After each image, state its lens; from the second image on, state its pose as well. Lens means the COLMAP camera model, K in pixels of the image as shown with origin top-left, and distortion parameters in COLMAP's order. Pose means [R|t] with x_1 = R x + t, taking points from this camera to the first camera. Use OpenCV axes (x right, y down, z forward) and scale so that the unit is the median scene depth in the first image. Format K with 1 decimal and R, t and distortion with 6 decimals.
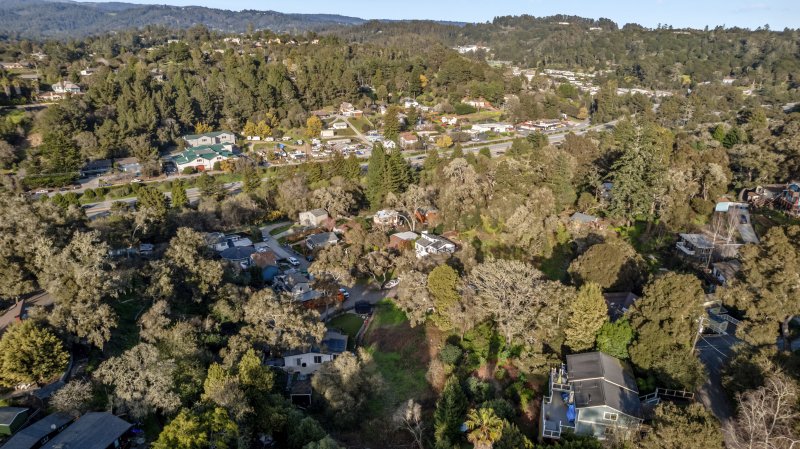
lens RADIAL K [[521.0, 0, 400.0], [0, 521.0, 224.5], [0, 0, 1]] dist [-0.075464, 0.077947]
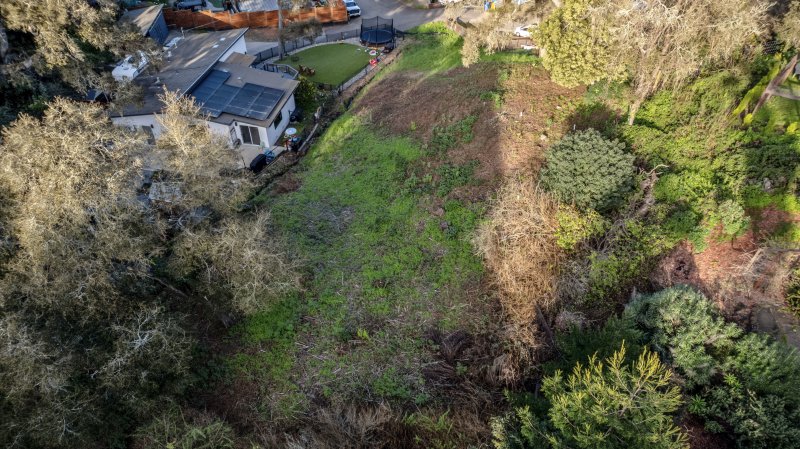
lens RADIAL K [[521.0, 0, 400.0], [0, 521.0, 224.5], [0, 0, 1]] dist [-0.075464, 0.077947]
pose [[0.981454, 0.137647, -0.133424, 0.042415], [-0.072834, 0.911563, 0.404657, 0.170474], [0.177325, -0.387435, 0.904682, 0.708861]]
